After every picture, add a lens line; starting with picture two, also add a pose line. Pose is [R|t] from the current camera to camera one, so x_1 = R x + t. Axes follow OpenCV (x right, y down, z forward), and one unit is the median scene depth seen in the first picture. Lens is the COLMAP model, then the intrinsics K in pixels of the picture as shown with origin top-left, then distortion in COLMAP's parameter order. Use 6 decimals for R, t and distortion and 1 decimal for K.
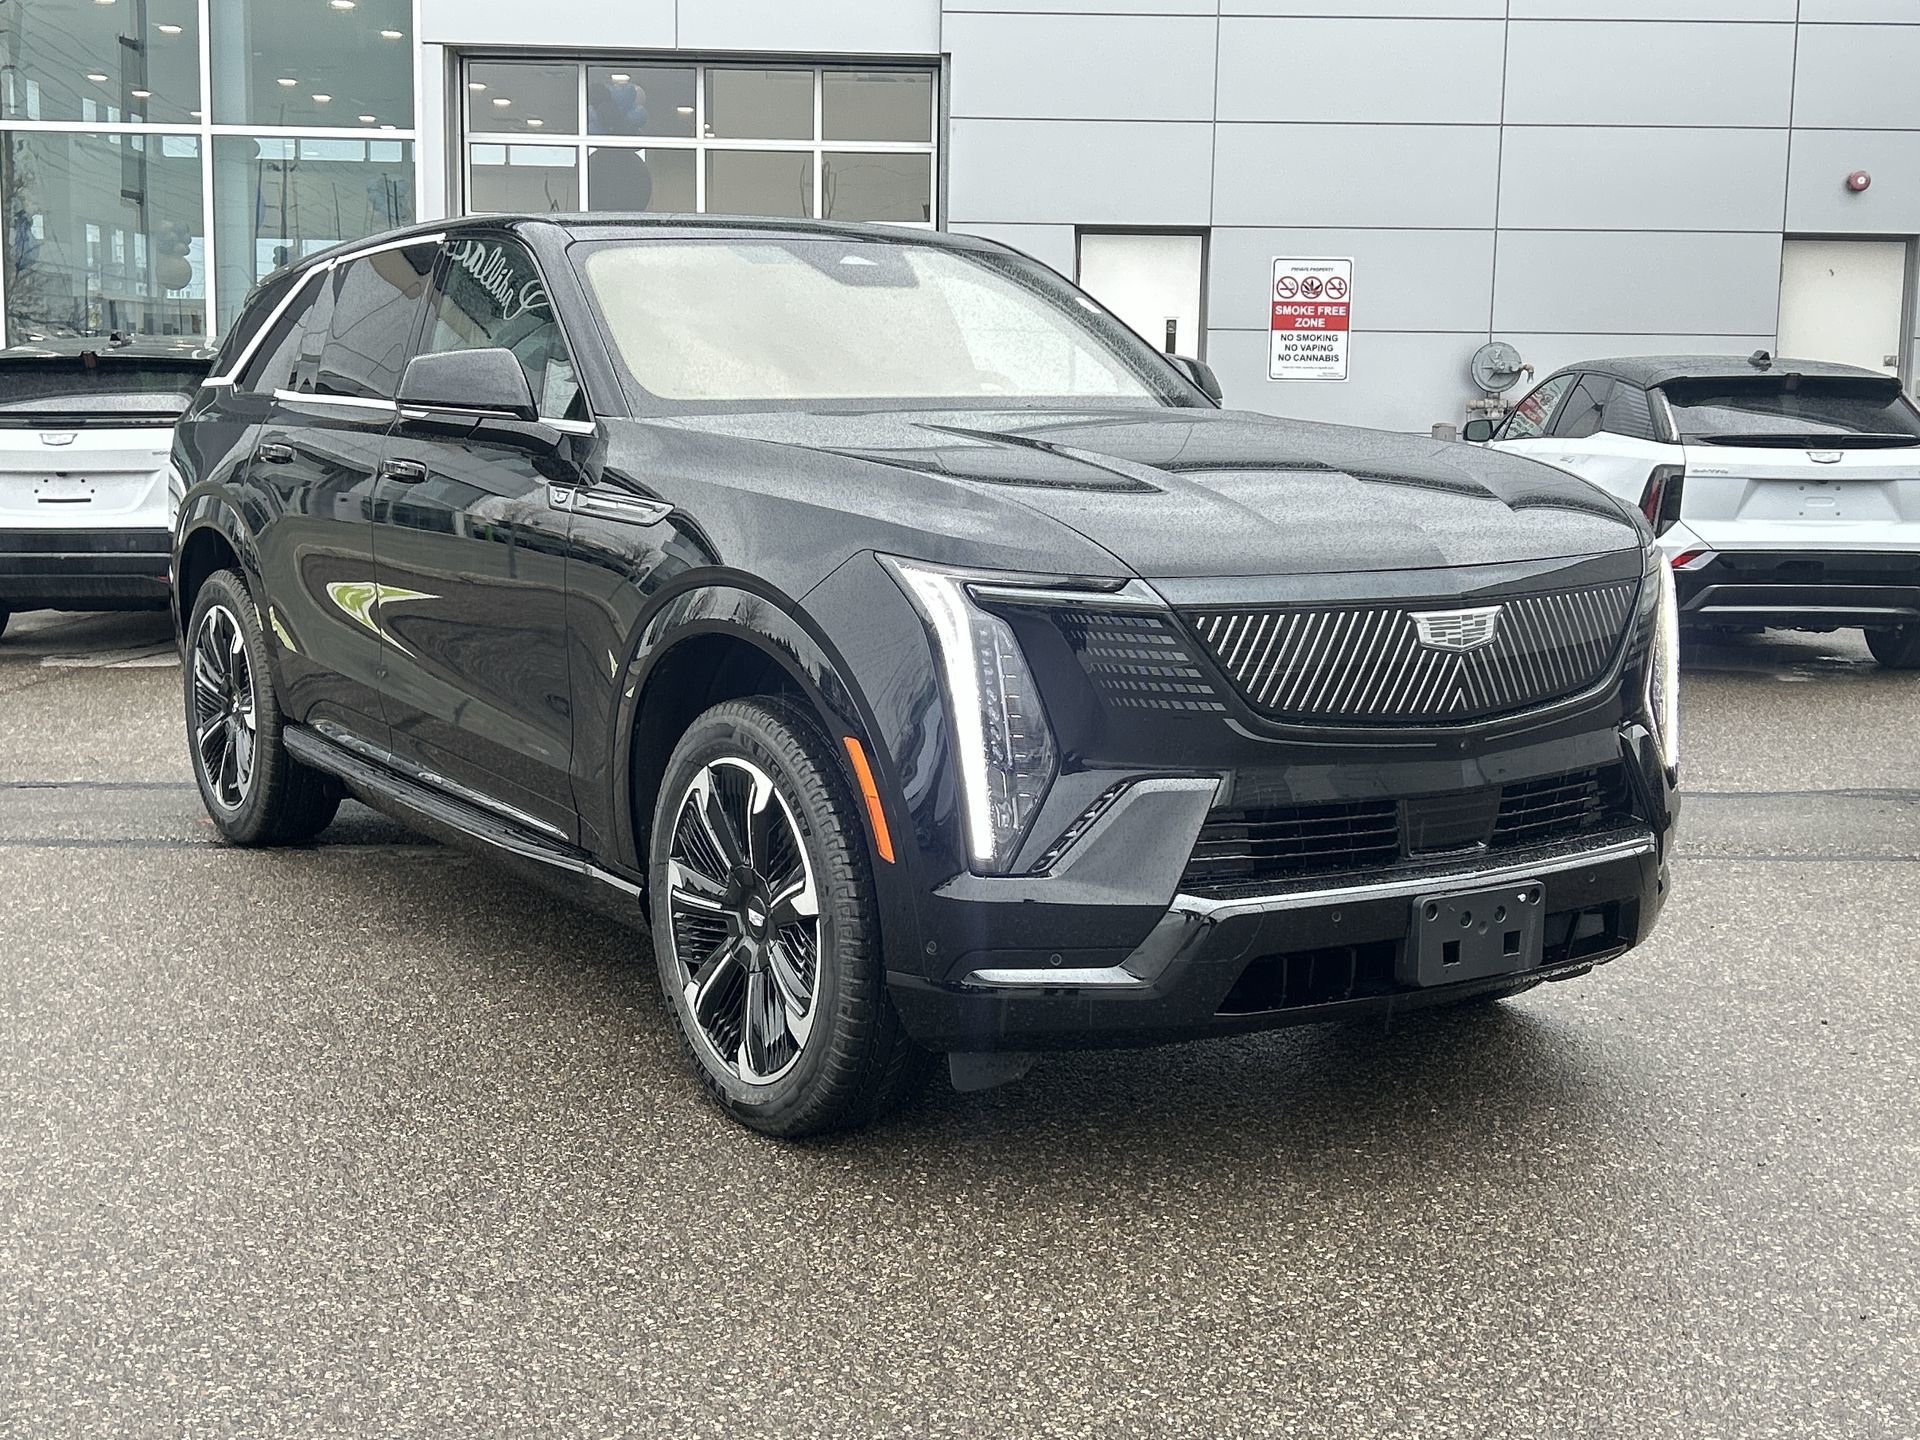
lens RADIAL K [[2389.1, 0, 960.0], [0, 2389.1, 720.0], [0, 0, 1]] dist [0.172057, -0.466591]
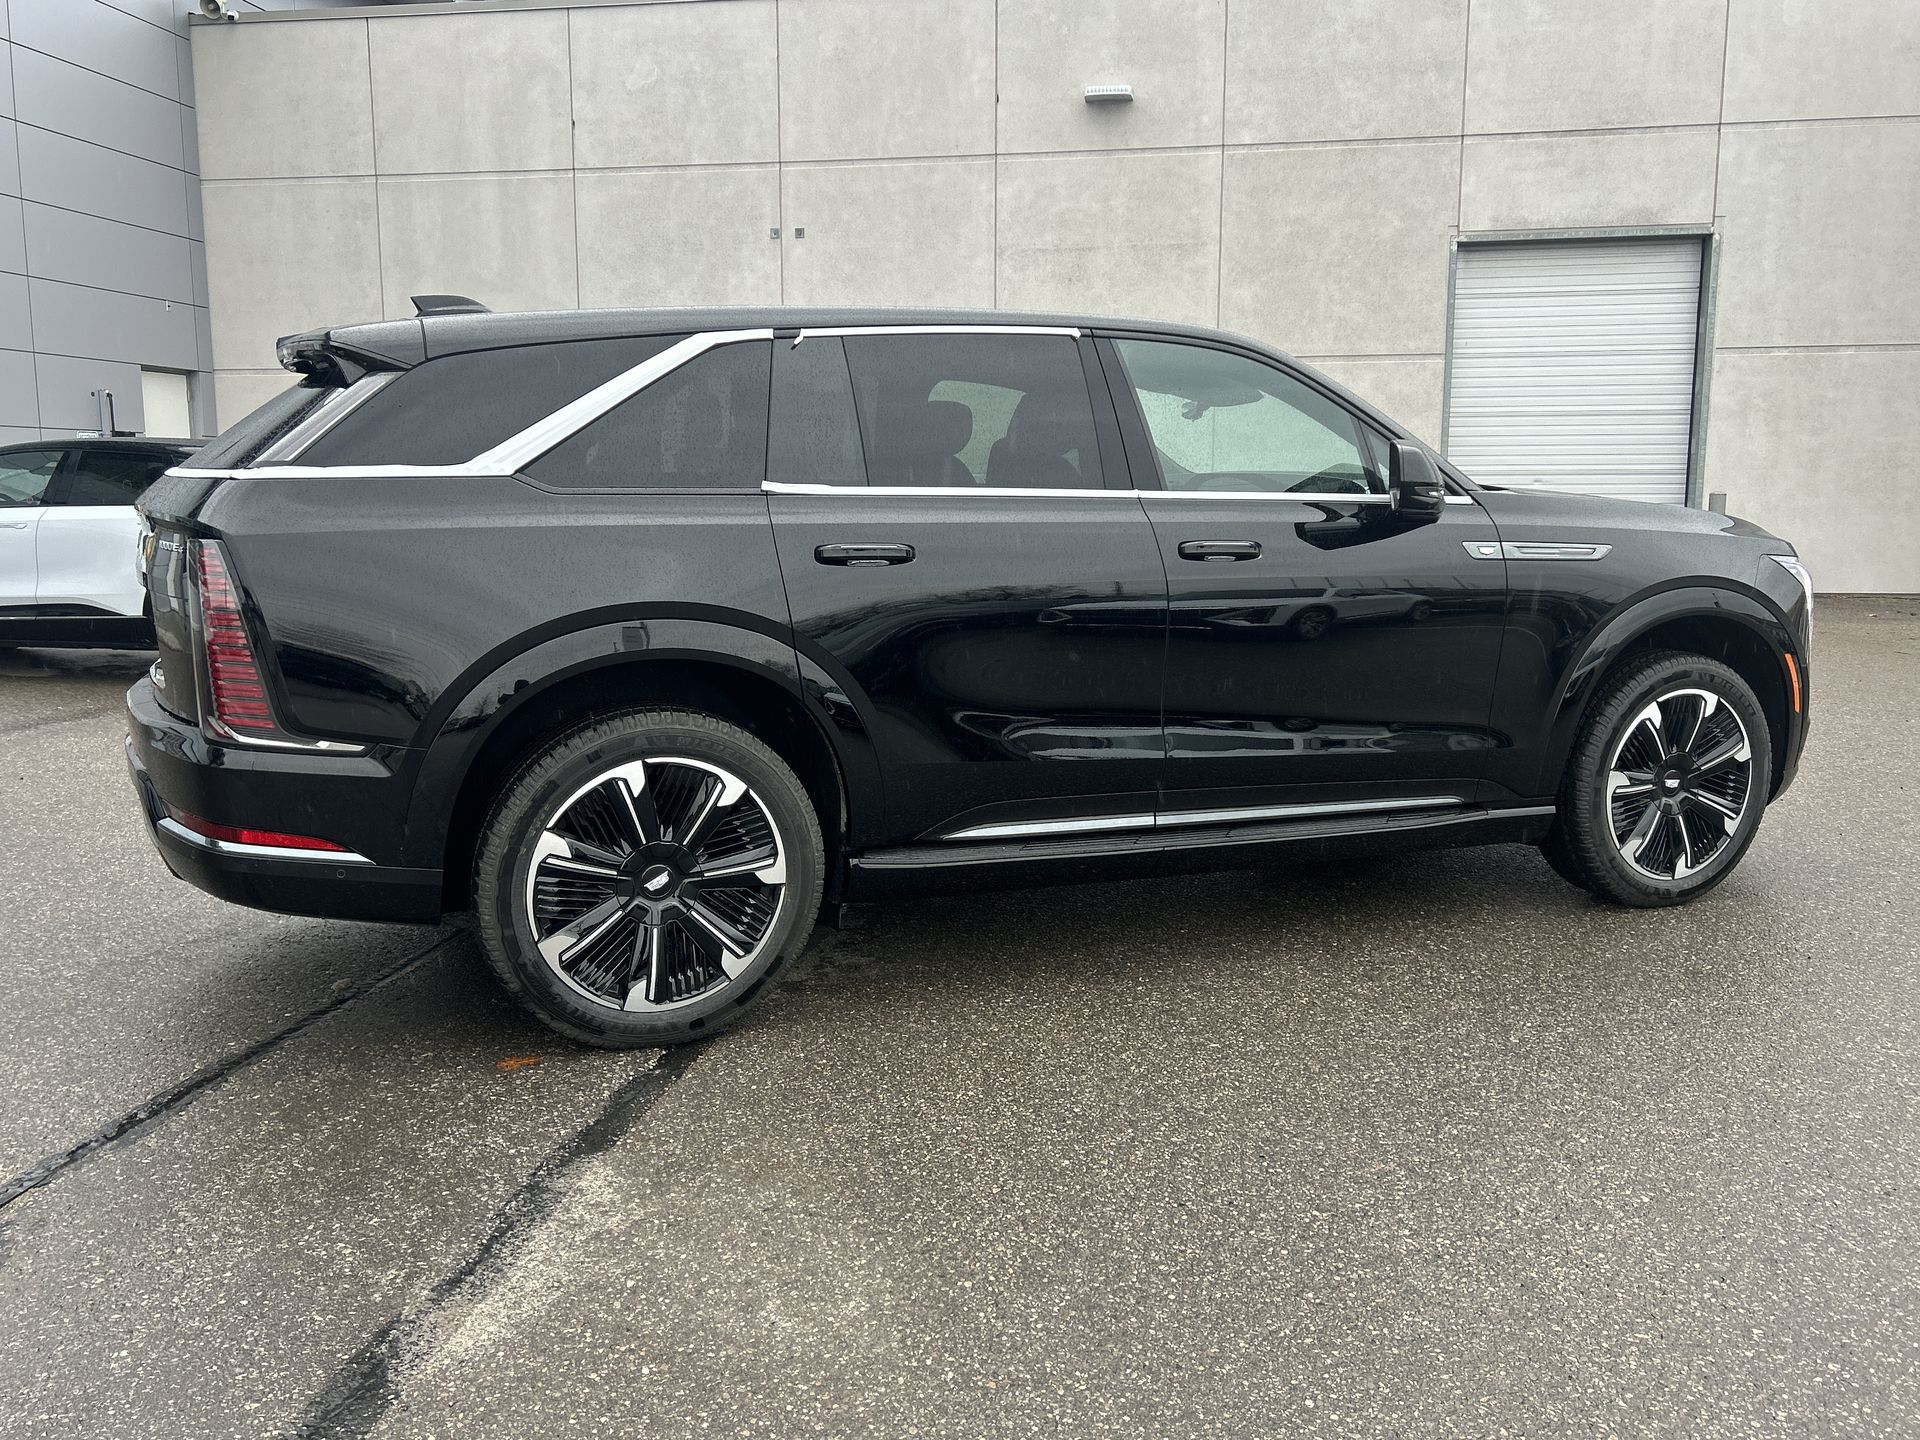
lens RADIAL K [[1576.9, 0, 953.0], [0, 1576.9, 718.4], [0, 0, 1]] dist [0.067077, -0.068696]
pose [[0.161273, -0.162341, 0.973466, -1.257915], [0.136107, 0.980611, 0.140984, -0.190308], [-0.977479, 0.109759, 0.180242, 1.292225]]
